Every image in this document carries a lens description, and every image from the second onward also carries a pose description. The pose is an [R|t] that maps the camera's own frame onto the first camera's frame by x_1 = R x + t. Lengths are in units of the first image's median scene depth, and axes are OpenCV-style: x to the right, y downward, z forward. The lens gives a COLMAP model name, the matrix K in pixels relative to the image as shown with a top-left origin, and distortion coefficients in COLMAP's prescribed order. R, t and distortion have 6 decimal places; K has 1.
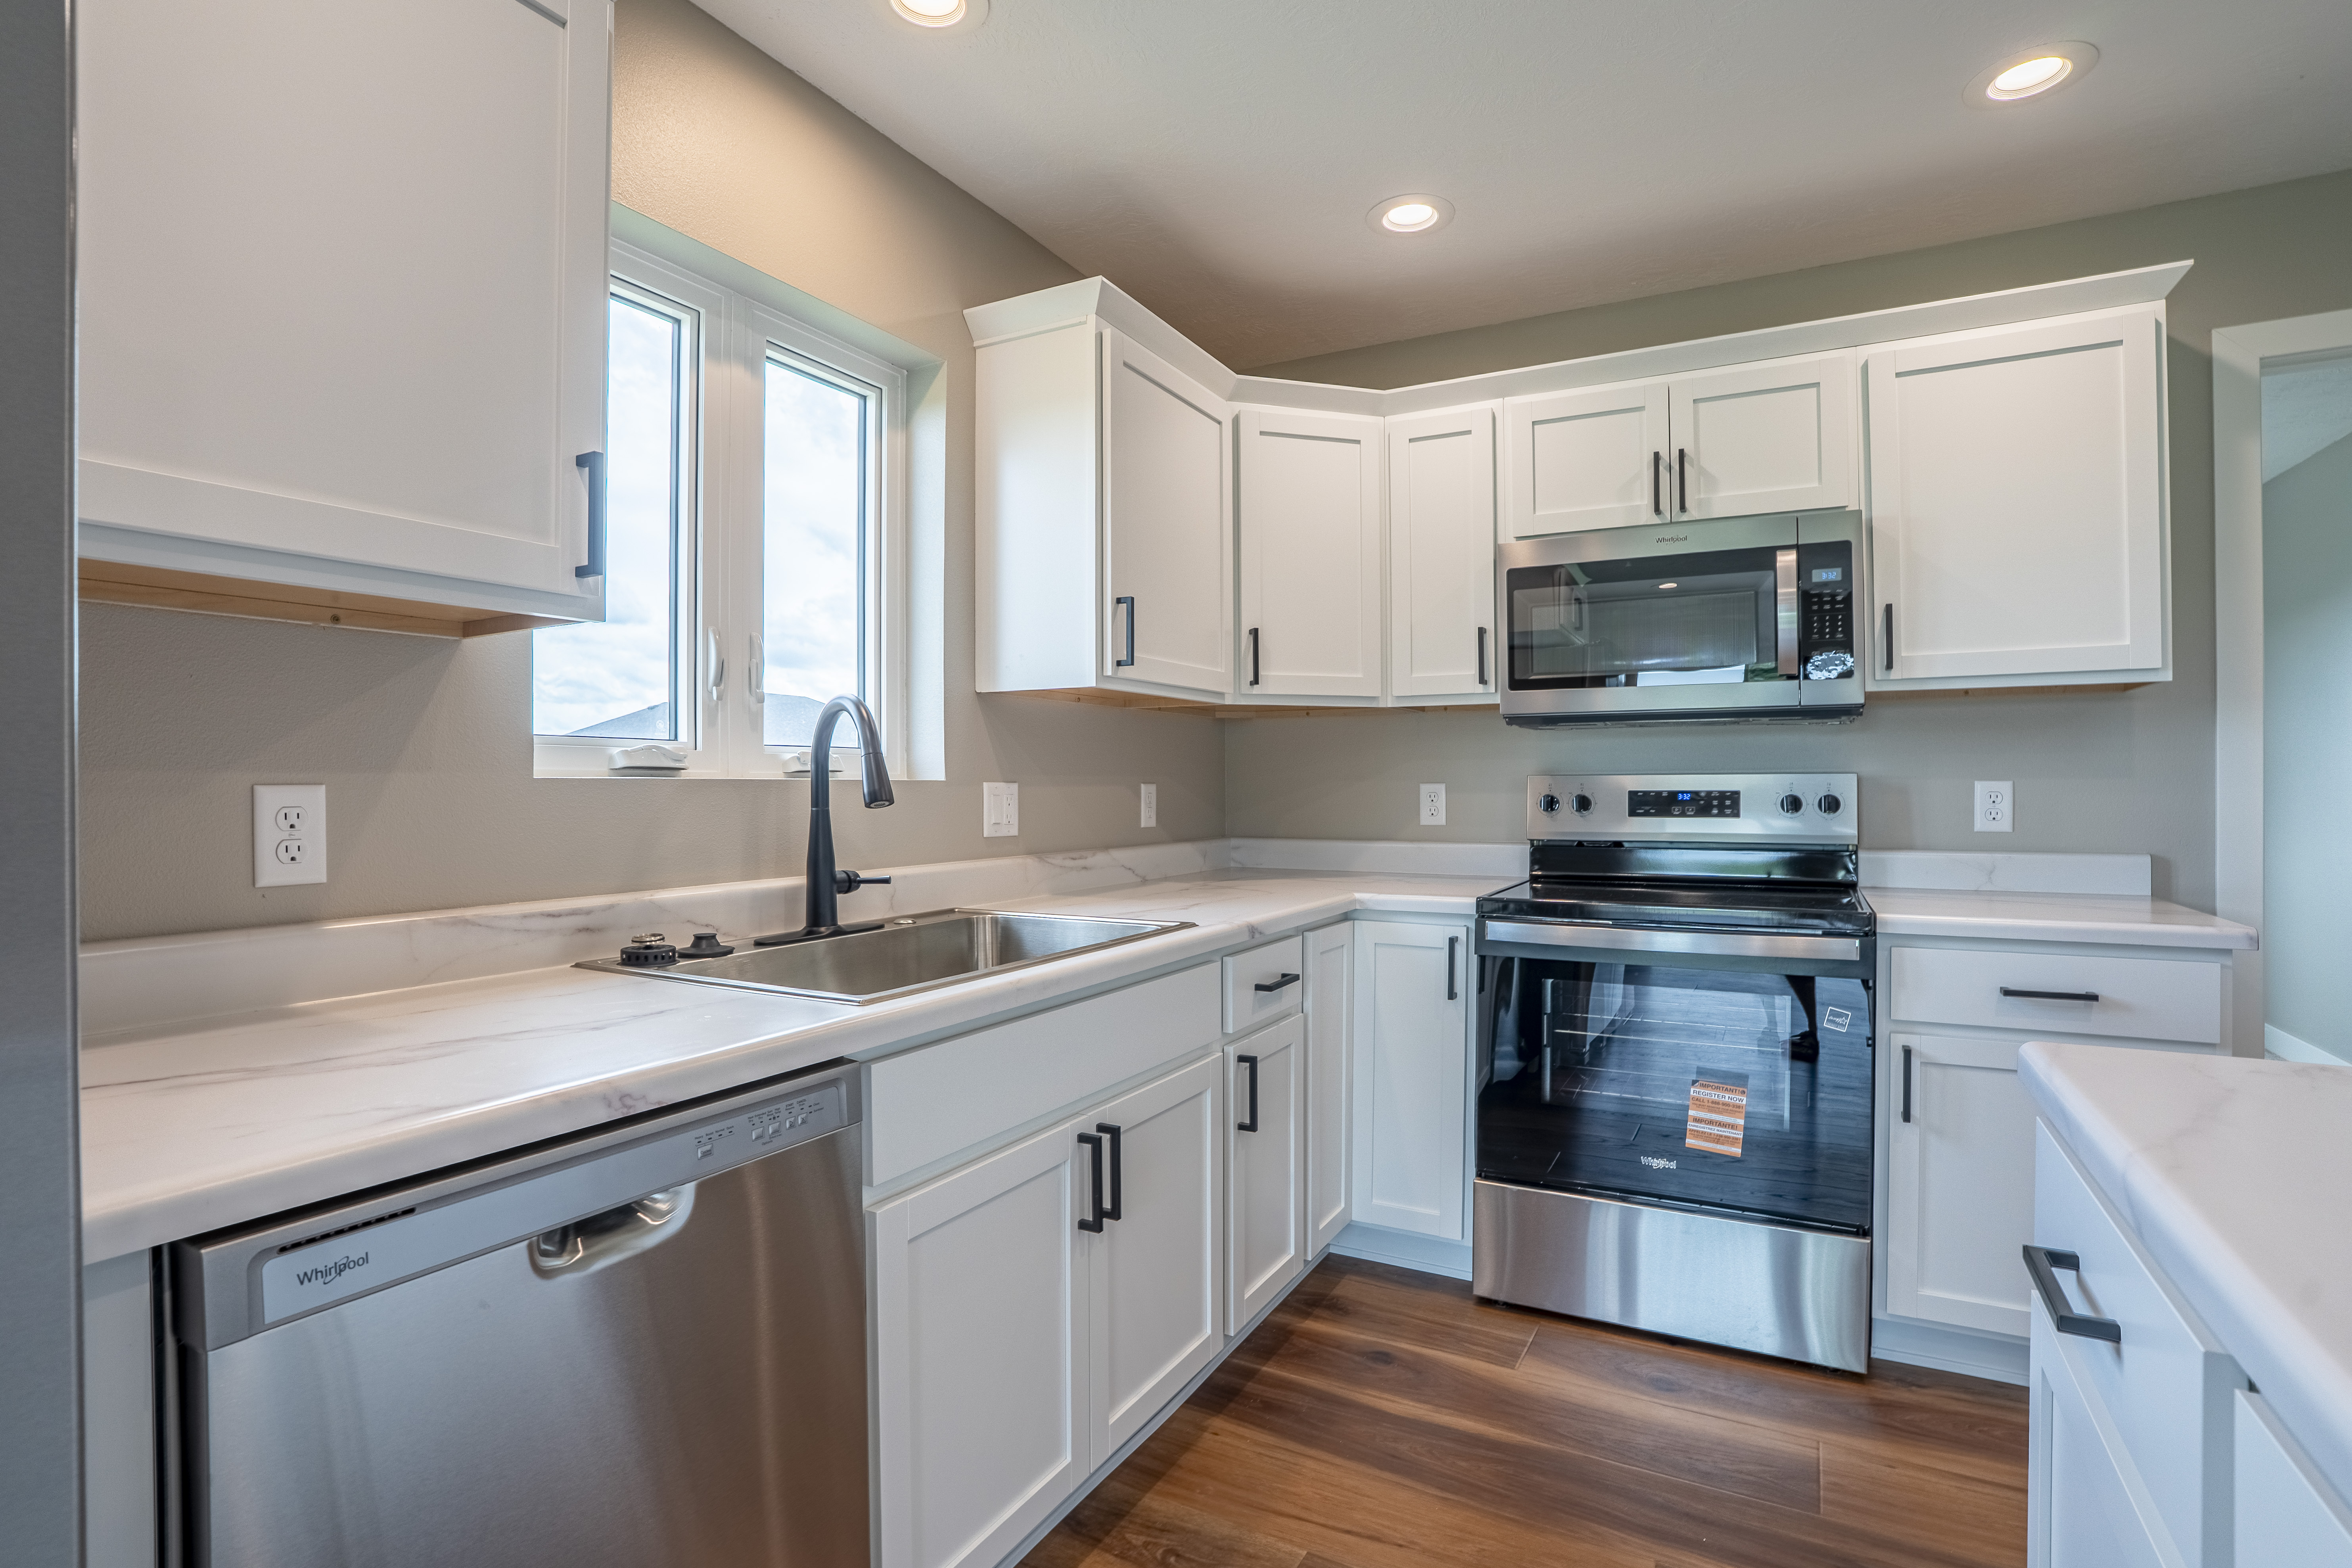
lens RADIAL K [[1119.9, 0, 1179.9], [0, 1119.9, 767.8], [0, 0, 1]] dist [-0.035812, 0.000981]
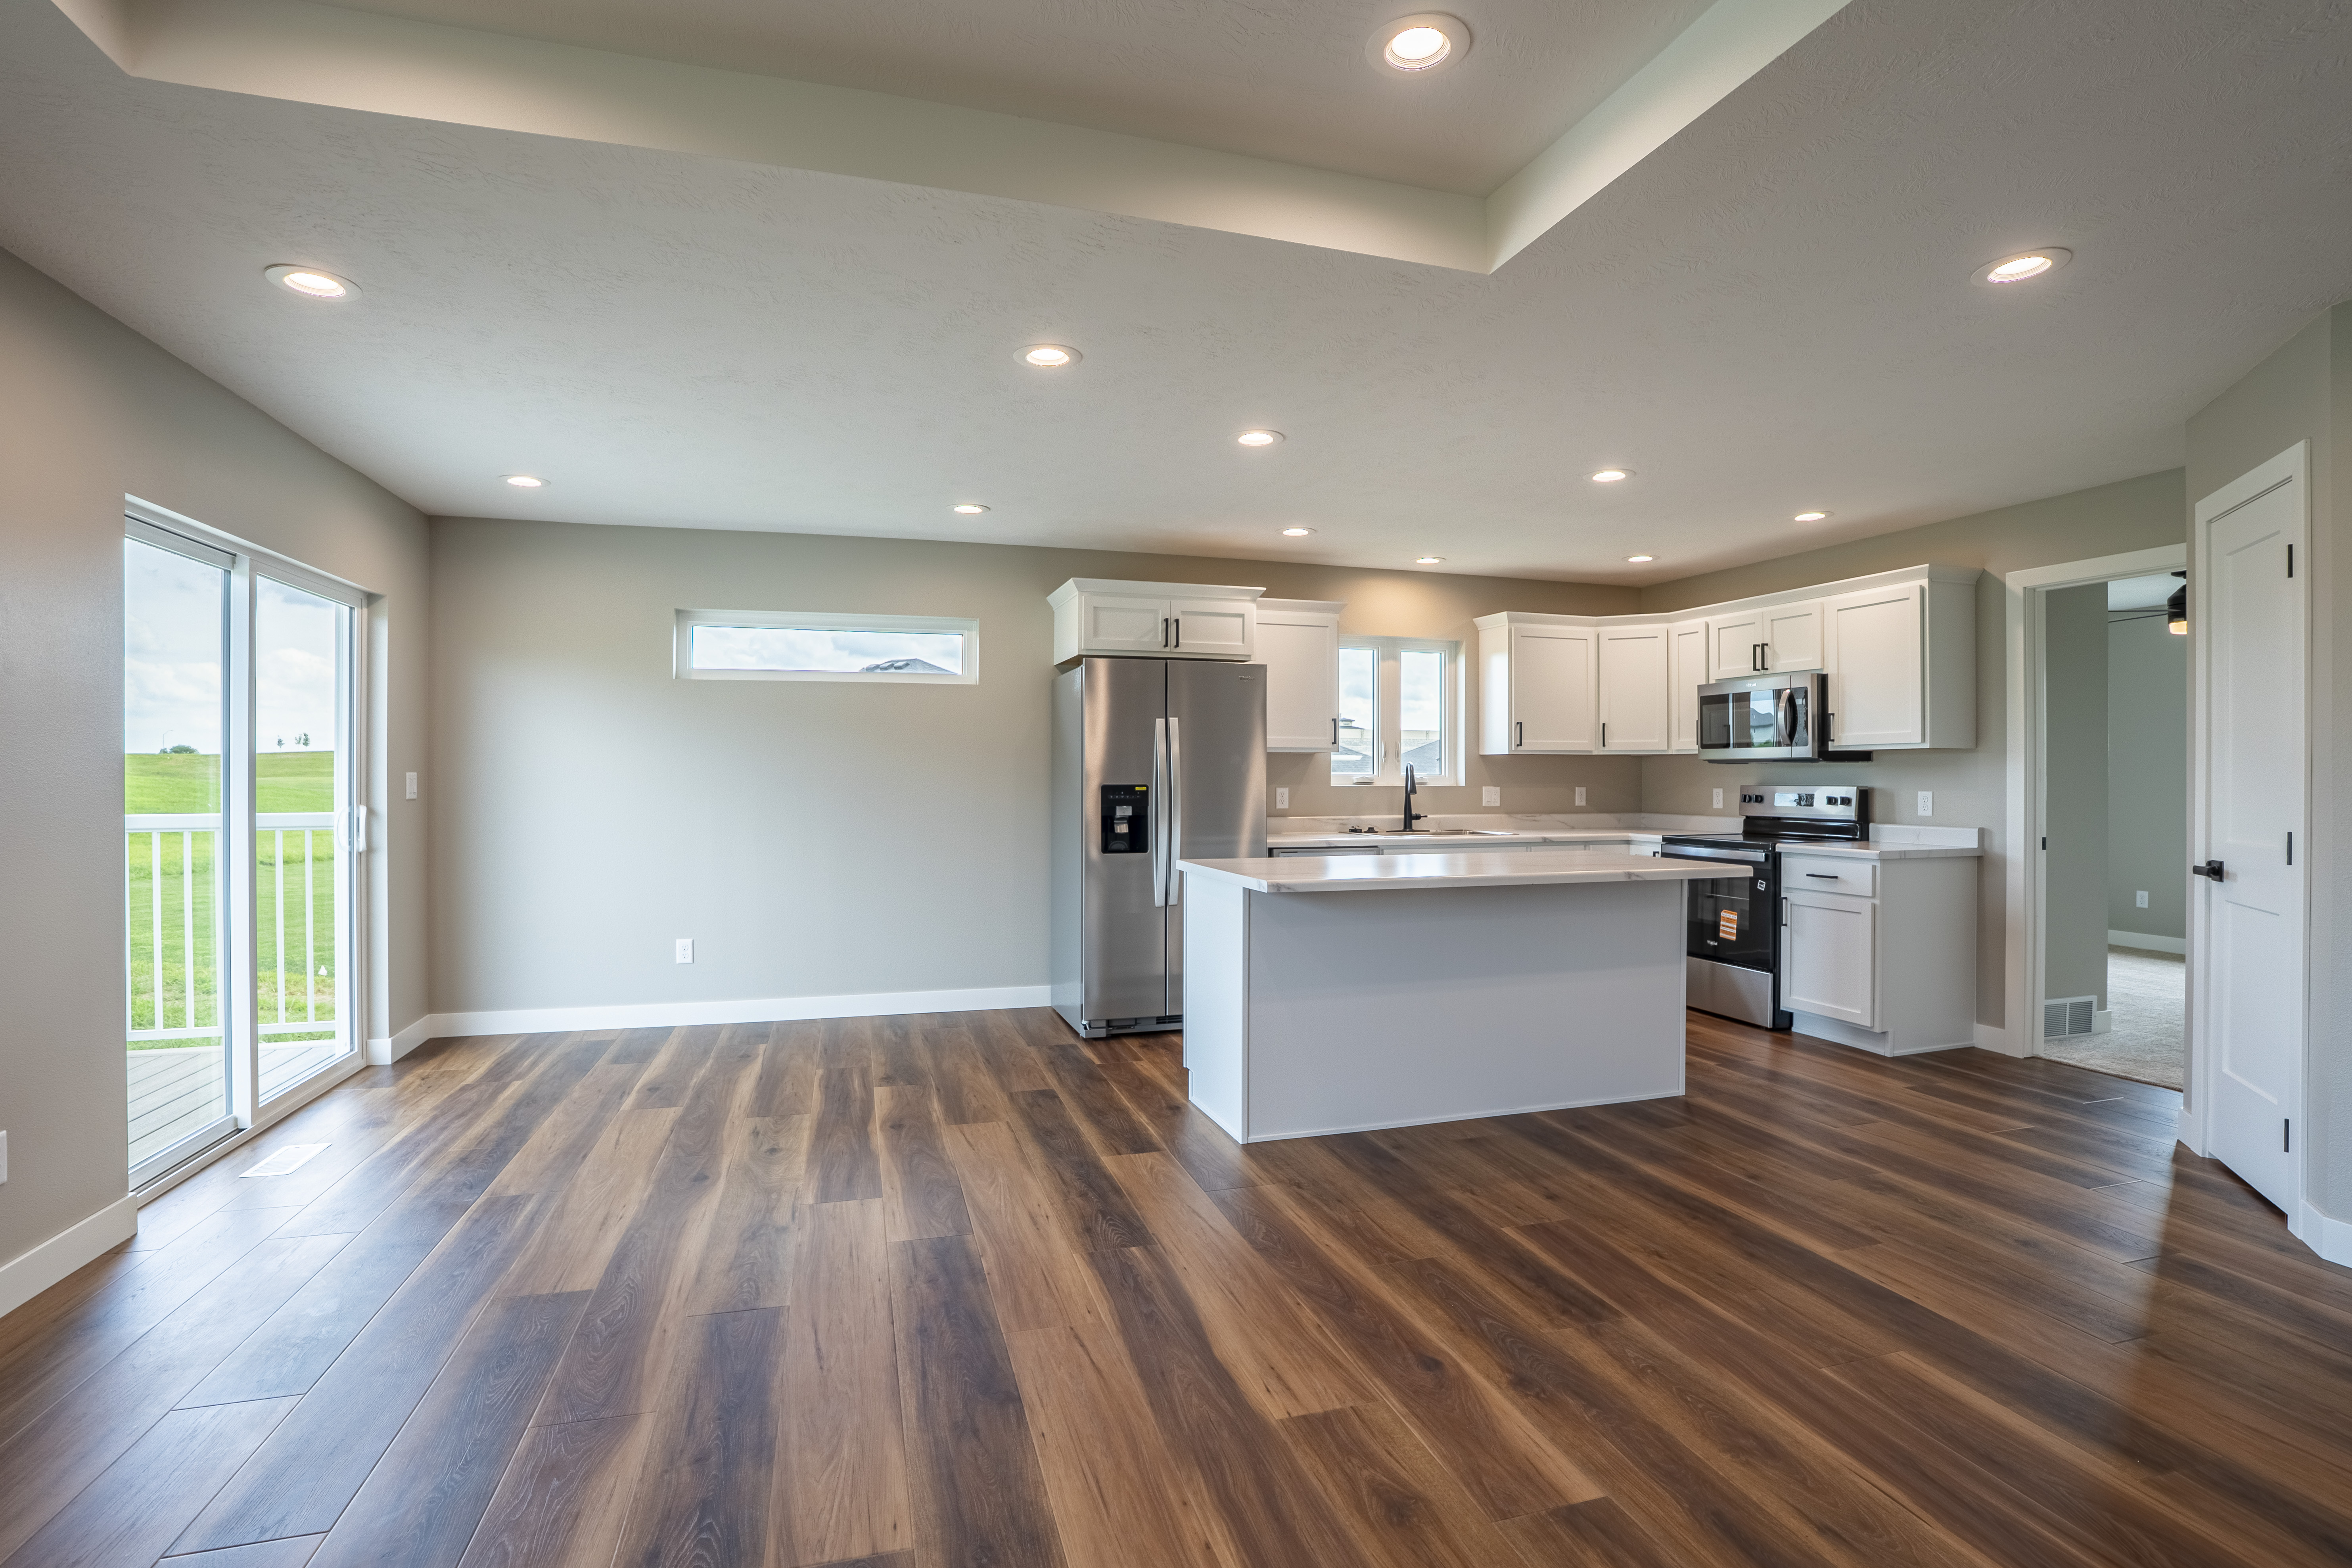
lens RADIAL K [[1093.0, 0, 1163.5], [0, 1093.0, 766.5], [0, 0, 1]] dist [-0.065071, 0.023347]
pose [[0.705941, -0.000736, -0.708270, 1.211712], [0.006390, 0.999965, 0.005329, -0.058101], [0.708242, -0.008288, 0.705921, -1.510119]]
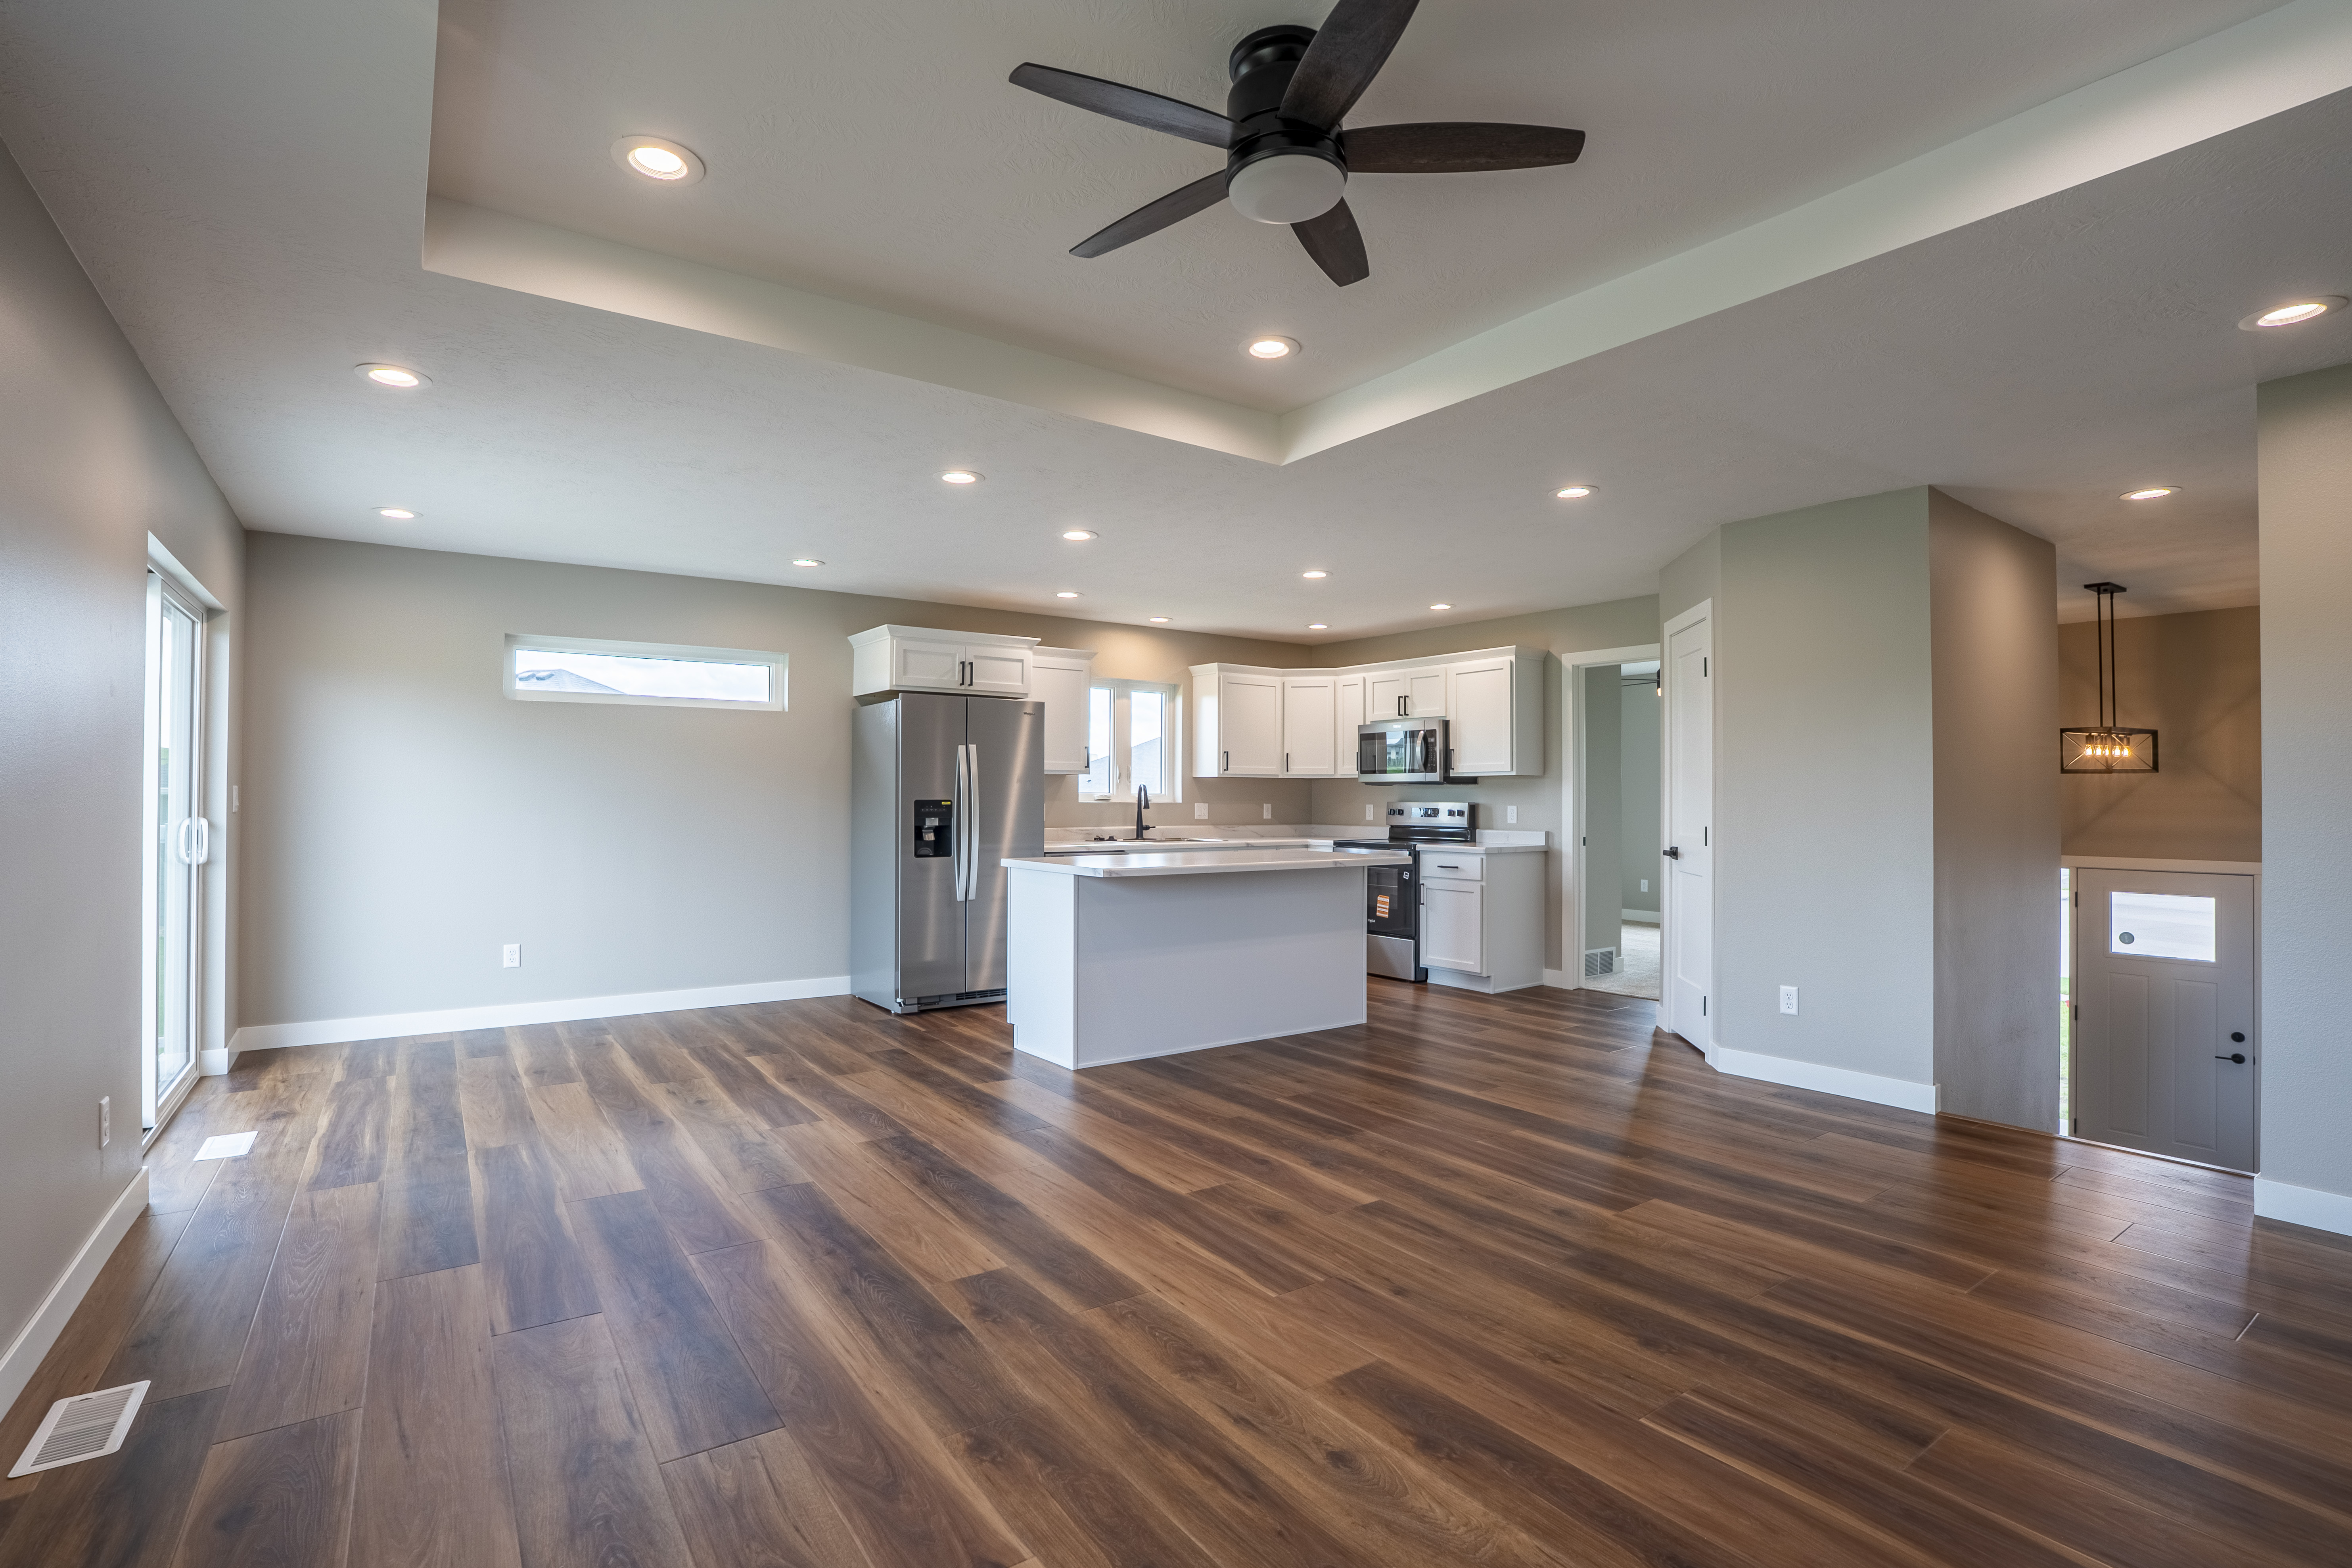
lens RADIAL K [[1093.0, 0, 1163.5], [0, 1093.0, 766.5], [0, 0, 1]] dist [-0.065071, 0.023347]
pose [[0.895519, -0.004697, -0.444998, 1.261772], [-0.001053, 0.999919, -0.012674, -0.058152], [0.445021, 0.011818, 0.895442, -2.095879]]
